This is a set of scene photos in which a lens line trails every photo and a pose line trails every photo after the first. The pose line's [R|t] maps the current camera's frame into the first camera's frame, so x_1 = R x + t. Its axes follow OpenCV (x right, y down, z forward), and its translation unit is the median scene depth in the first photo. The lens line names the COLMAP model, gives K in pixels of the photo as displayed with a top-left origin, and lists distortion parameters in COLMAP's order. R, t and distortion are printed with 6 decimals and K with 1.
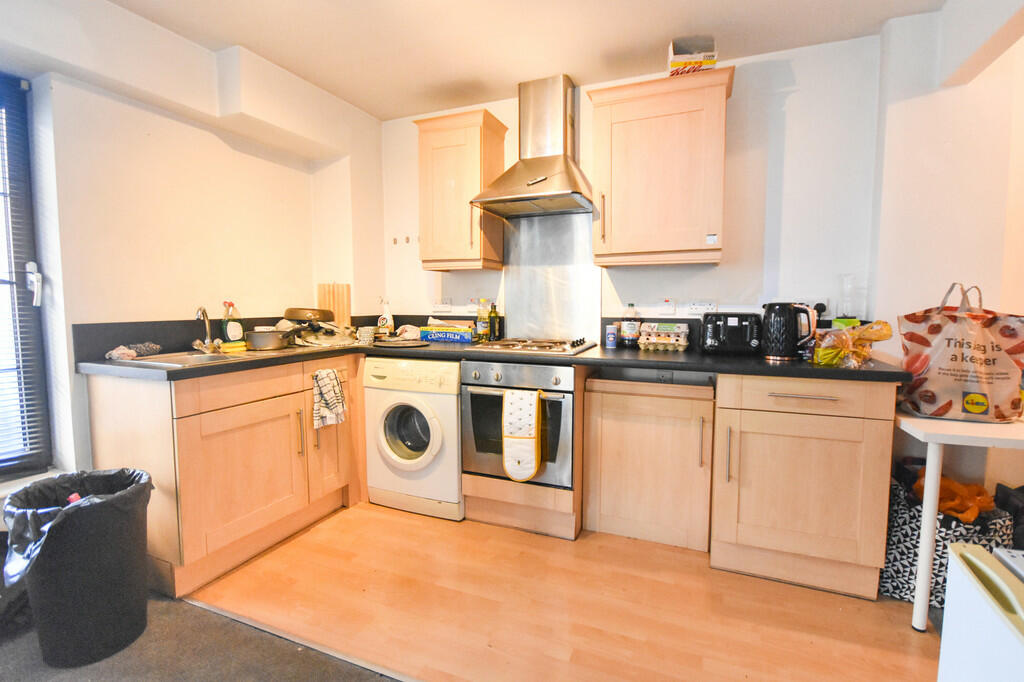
lens RADIAL K [[482.8, 0, 510.7], [0, 482.8, 341.9], [0, 0, 1]] dist [-0.007835, -0.000354]
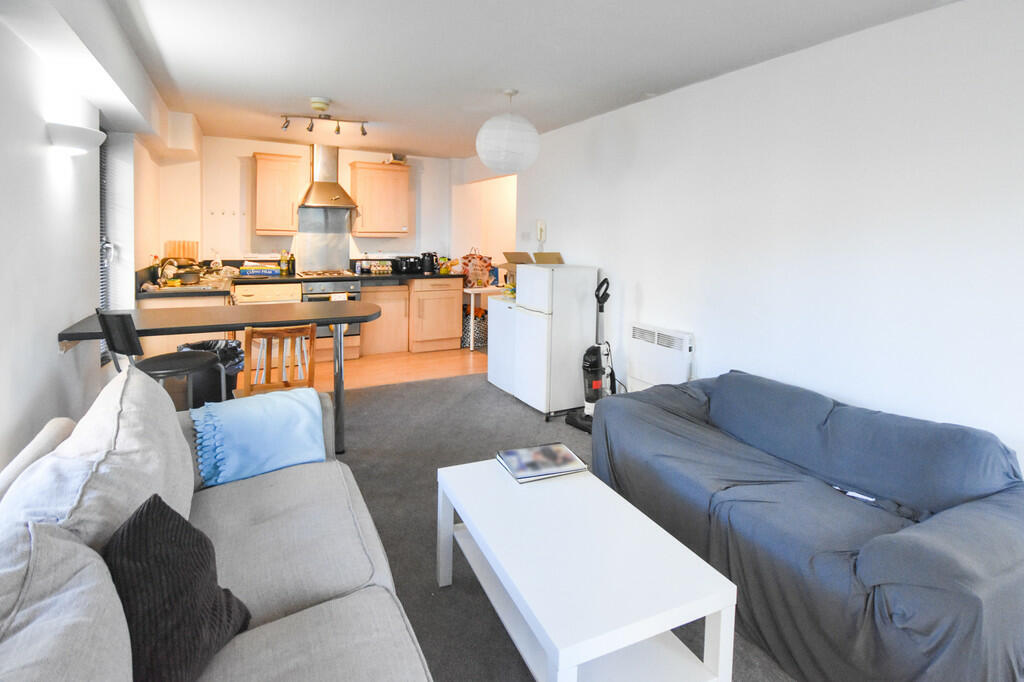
lens RADIAL K [[482.8, 0, 506.0], [0, 482.8, 254.8], [0, 0, 1]] dist [-0.007835, -0.000354]
pose [[0.618552, -0.017809, 0.785542, -1.183135], [0.048067, 0.998728, -0.015207, -0.005581], [-0.784272, 0.047165, 0.618622, -0.944405]]
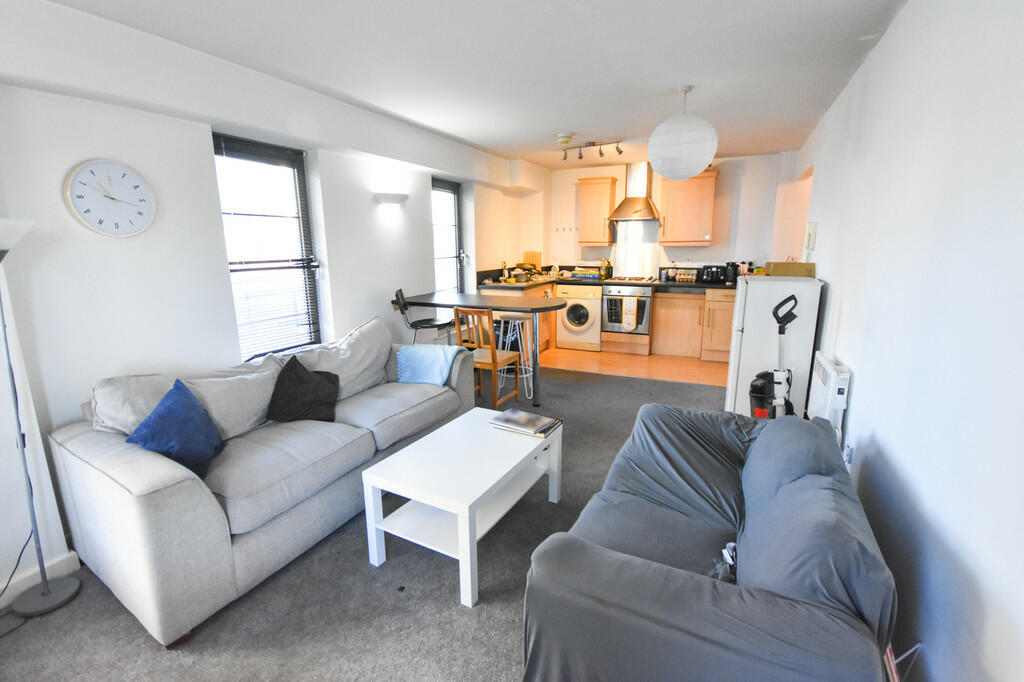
lens RADIAL K [[482.8, 0, 510.8], [0, 482.8, 341.2], [0, 0, 1]] dist [-0.007835, -0.000354]
pose [[0.999389, 0.000486, -0.034949, -0.493750], [0.003656, 0.992964, 0.118359, 0.028214], [0.034760, -0.118415, 0.992356, -1.514760]]
